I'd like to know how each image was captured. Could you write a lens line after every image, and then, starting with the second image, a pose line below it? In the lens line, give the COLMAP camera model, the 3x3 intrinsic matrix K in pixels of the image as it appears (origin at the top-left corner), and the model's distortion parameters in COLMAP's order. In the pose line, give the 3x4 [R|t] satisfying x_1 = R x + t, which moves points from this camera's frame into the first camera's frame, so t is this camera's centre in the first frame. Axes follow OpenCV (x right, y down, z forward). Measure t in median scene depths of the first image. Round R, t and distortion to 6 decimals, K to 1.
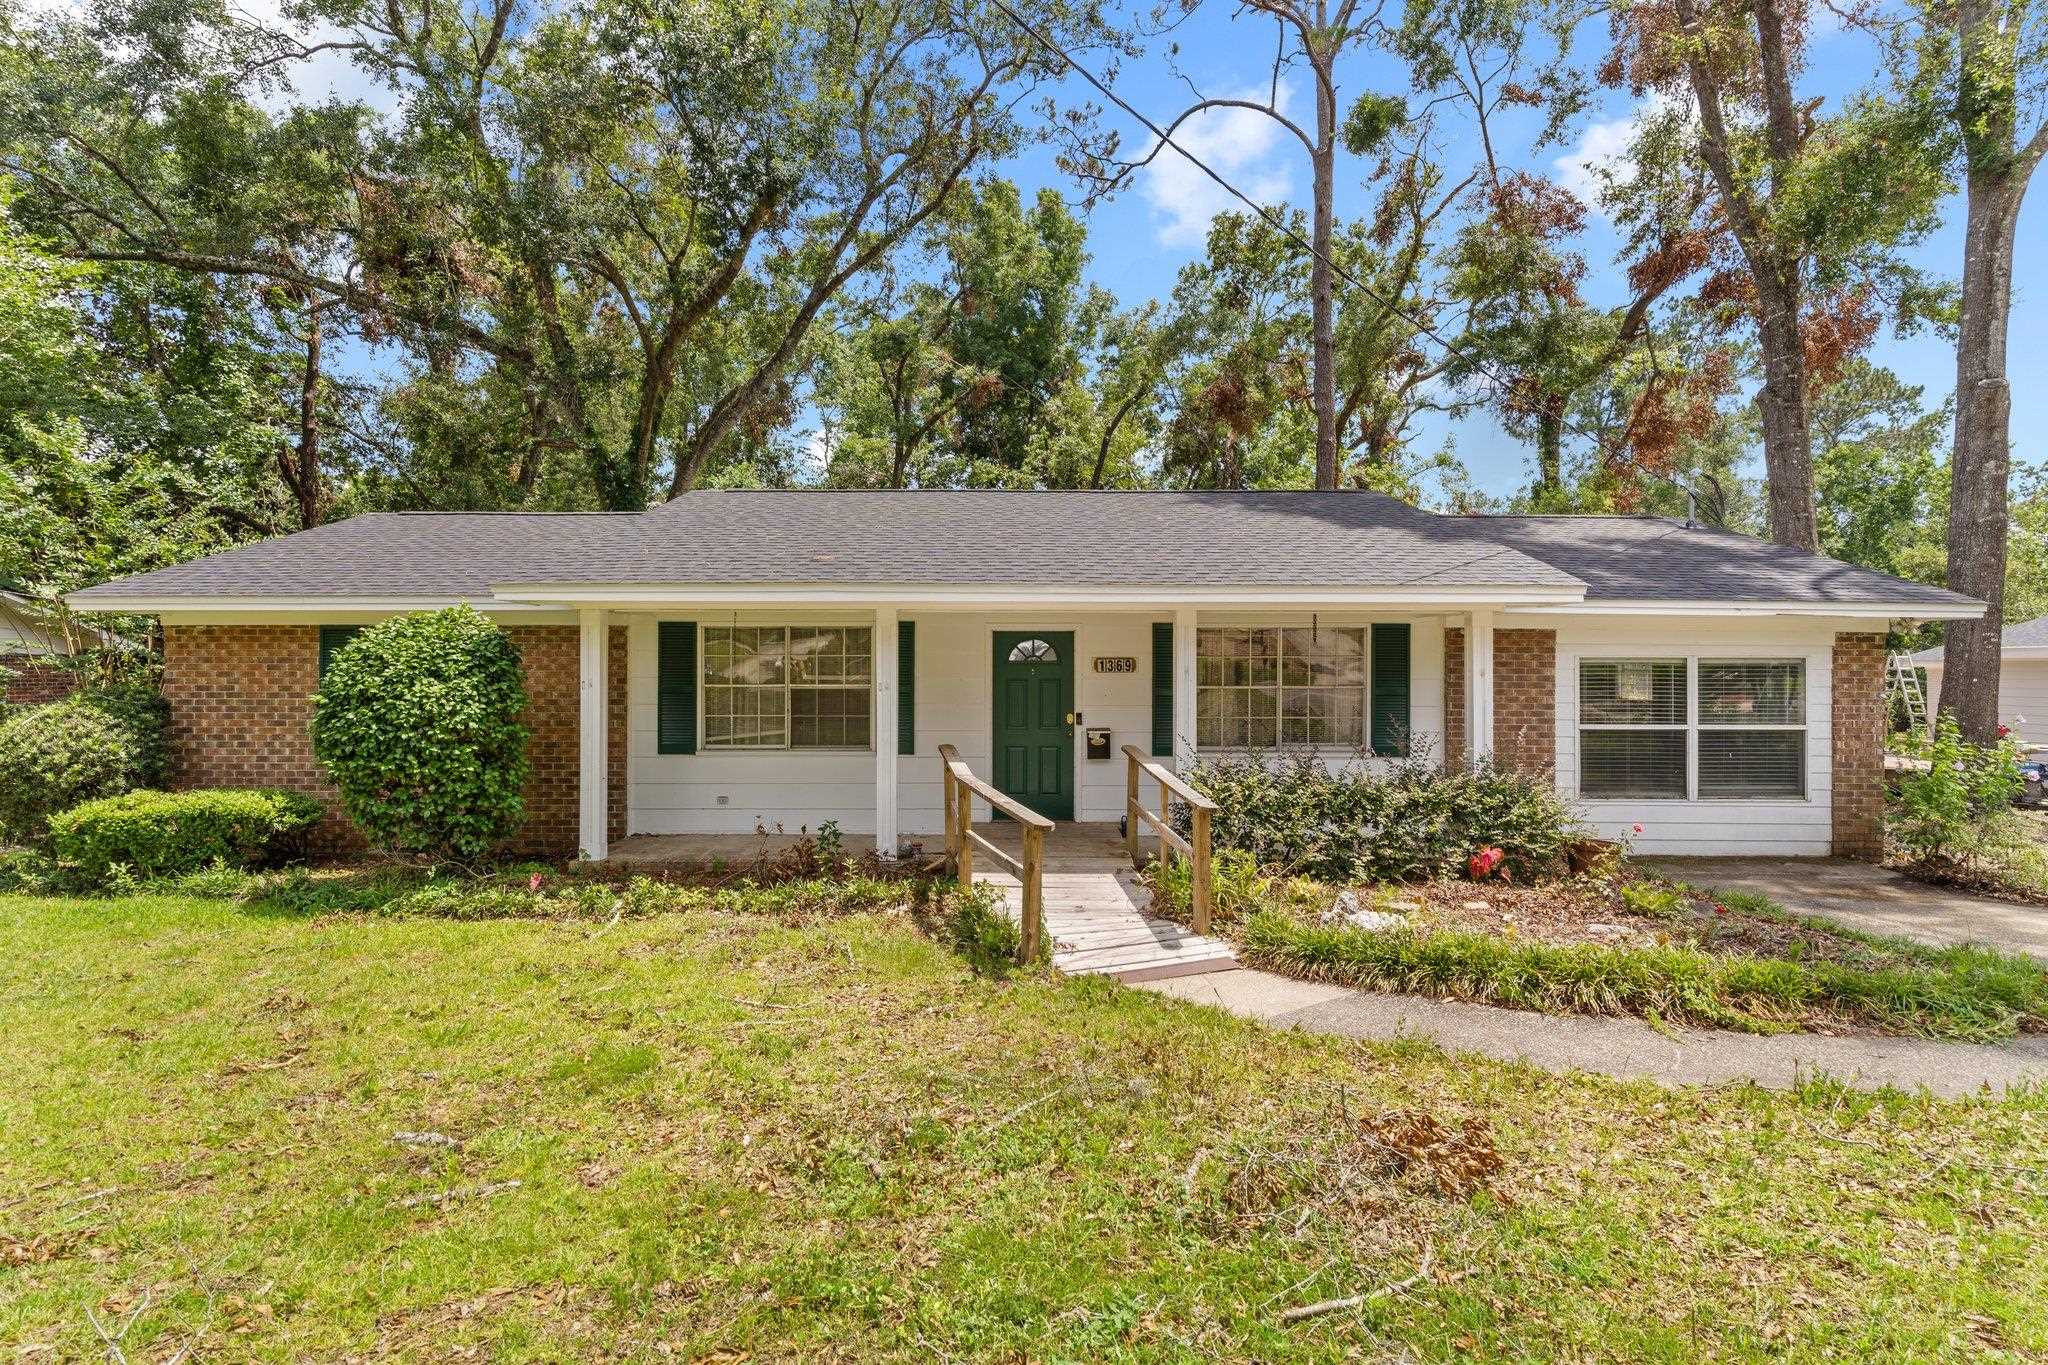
lens RADIAL K [[976.4, 0, 1015.1], [0, 976.4, 677.9], [0, 0, 1]] dist [0.001120, 0.000556]
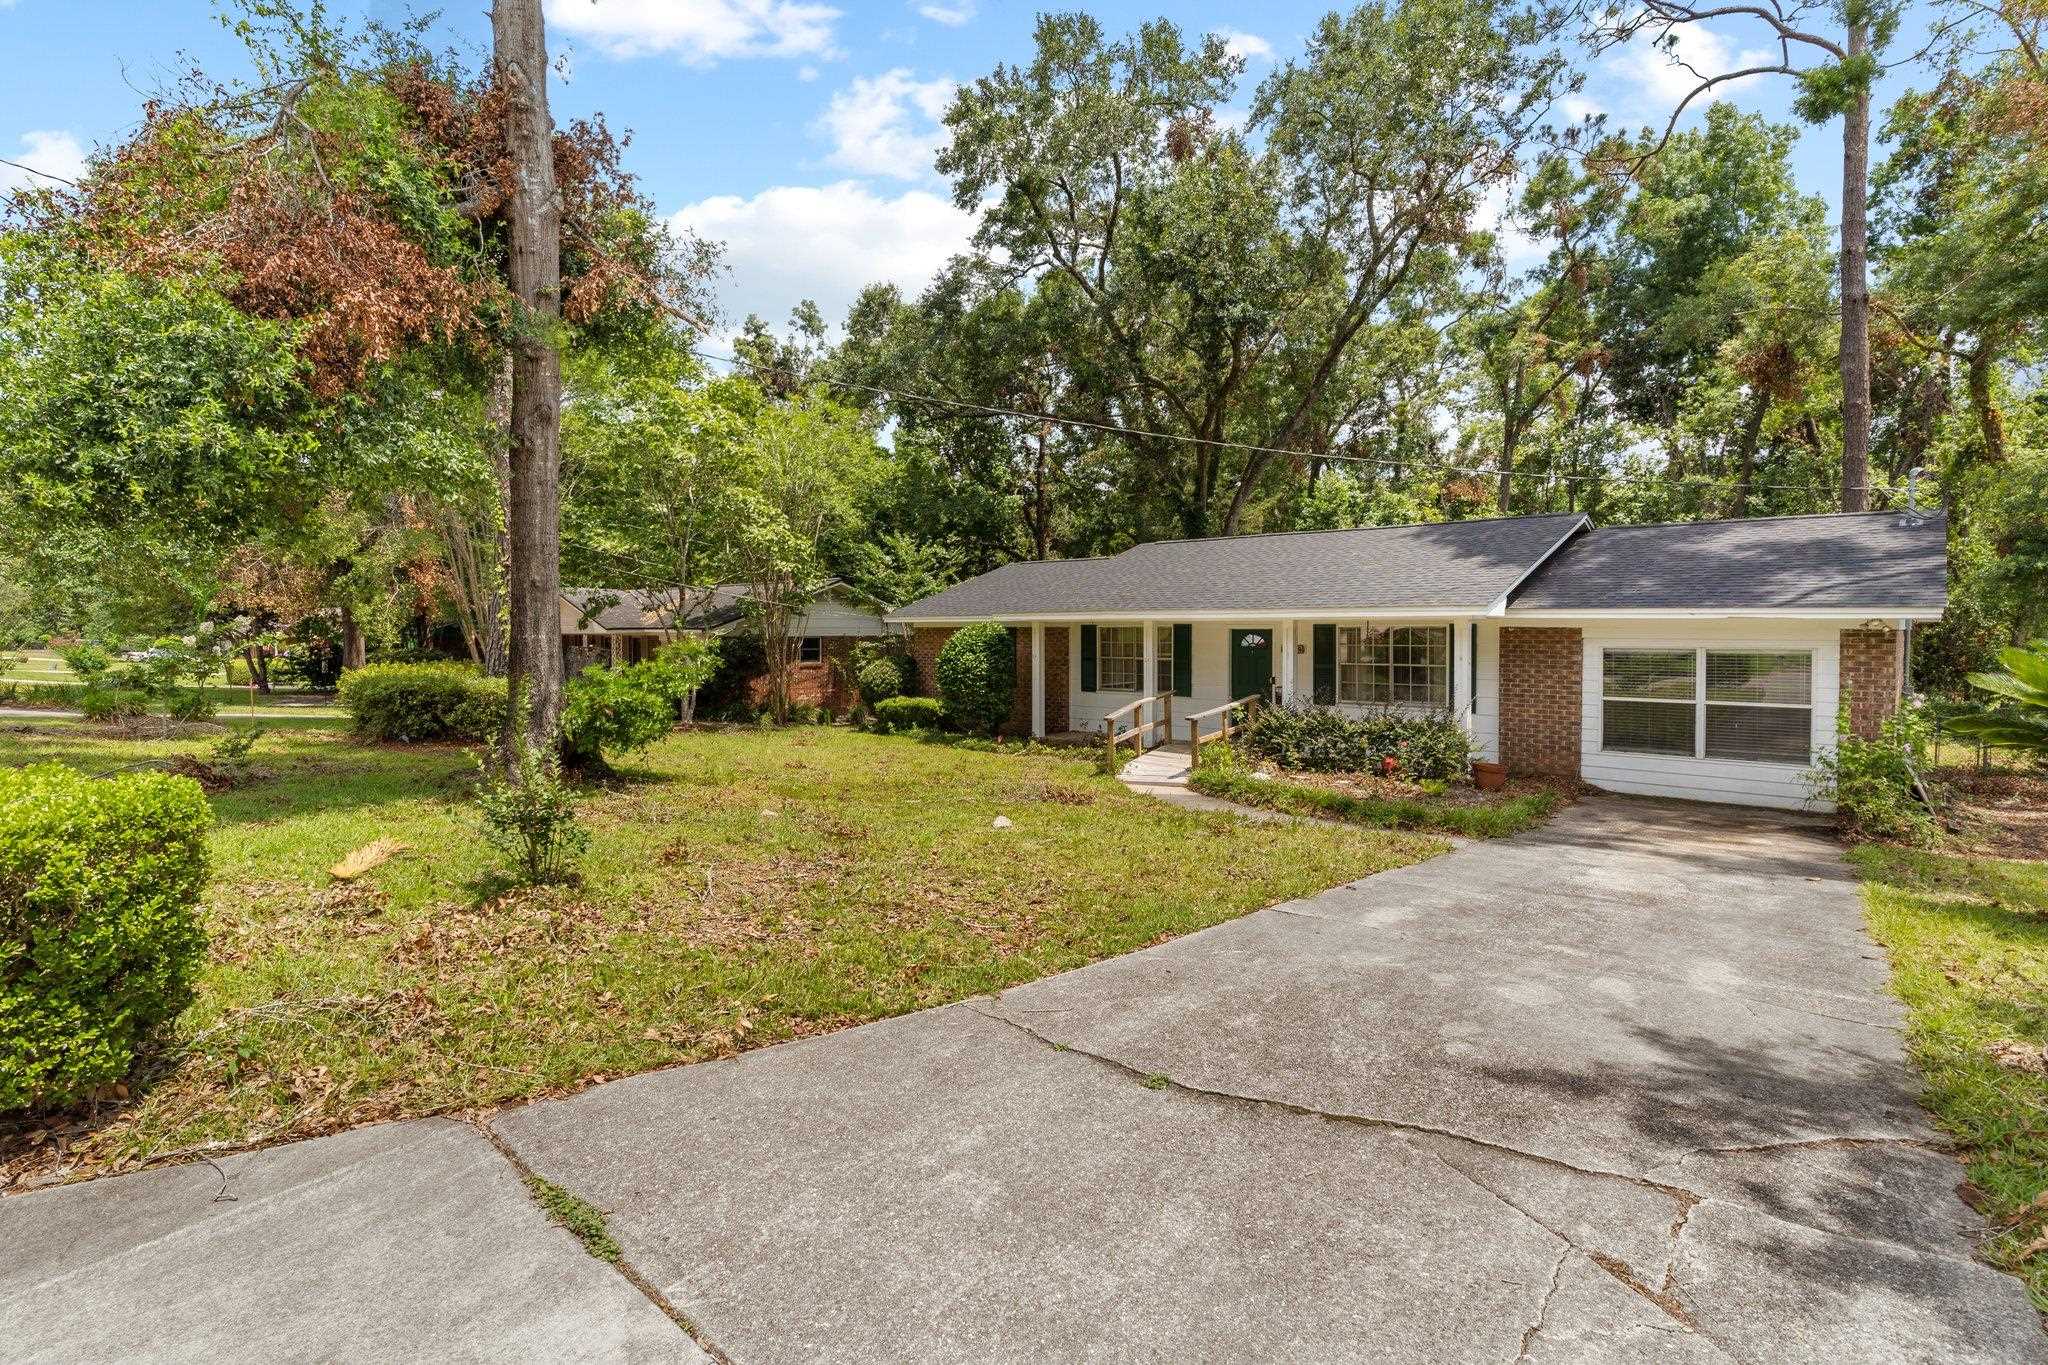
lens RADIAL K [[988.1, 0, 1019.3], [0, 988.1, 669.4], [0, 0, 1]] dist [0.001616, 0.000036]
pose [[0.739727, 0.025540, -0.672422, 0.907182], [-0.007418, 0.999528, 0.029804, -0.026001], [0.672866, -0.017059, 0.739567, -0.583889]]
